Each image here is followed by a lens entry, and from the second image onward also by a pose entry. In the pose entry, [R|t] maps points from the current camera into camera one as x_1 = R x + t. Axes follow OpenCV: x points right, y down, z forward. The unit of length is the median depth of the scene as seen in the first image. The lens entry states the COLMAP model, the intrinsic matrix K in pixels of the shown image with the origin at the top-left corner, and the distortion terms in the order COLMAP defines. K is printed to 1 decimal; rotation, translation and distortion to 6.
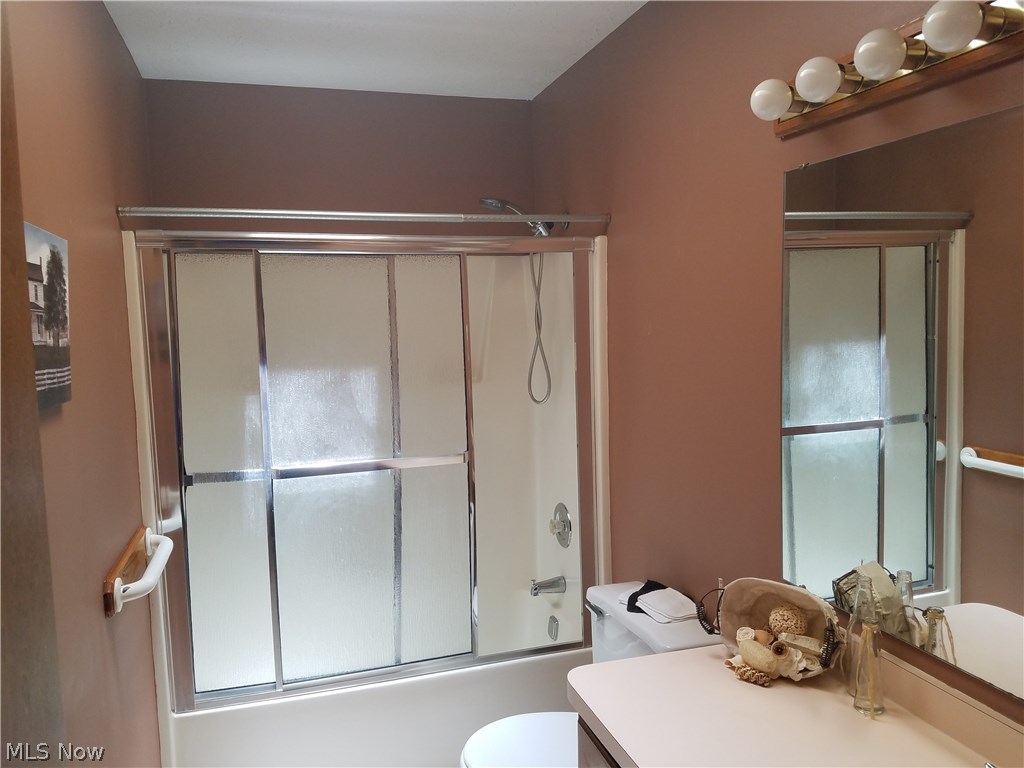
lens RADIAL K [[783.4, 0, 512.0], [0, 783.4, 384.0], [0, 0, 1]] dist [0.179854, -0.002950]
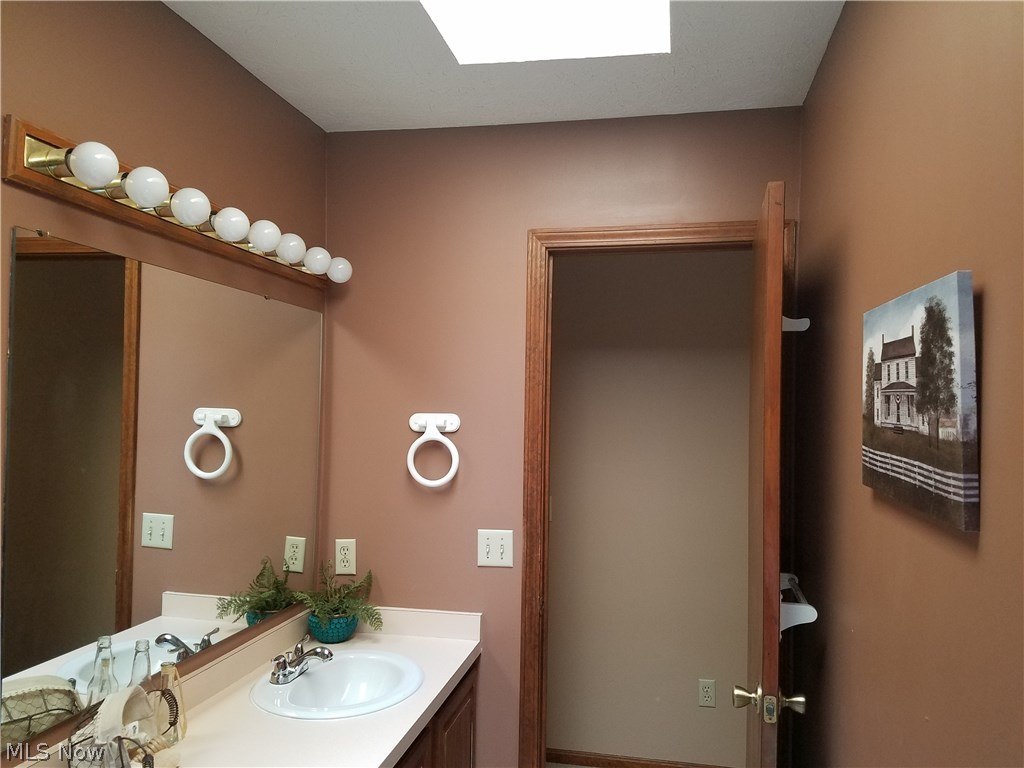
lens RADIAL K [[783.4, 0, 512.0], [0, 783.4, 384.0], [0, 0, 1]] dist [0.179854, -0.002950]
pose [[-0.877114, 0.024033, 0.479680, -0.587266], [0.048058, 0.998126, 0.037868, -0.139948], [-0.477871, 0.056267, -0.876626, 1.848390]]
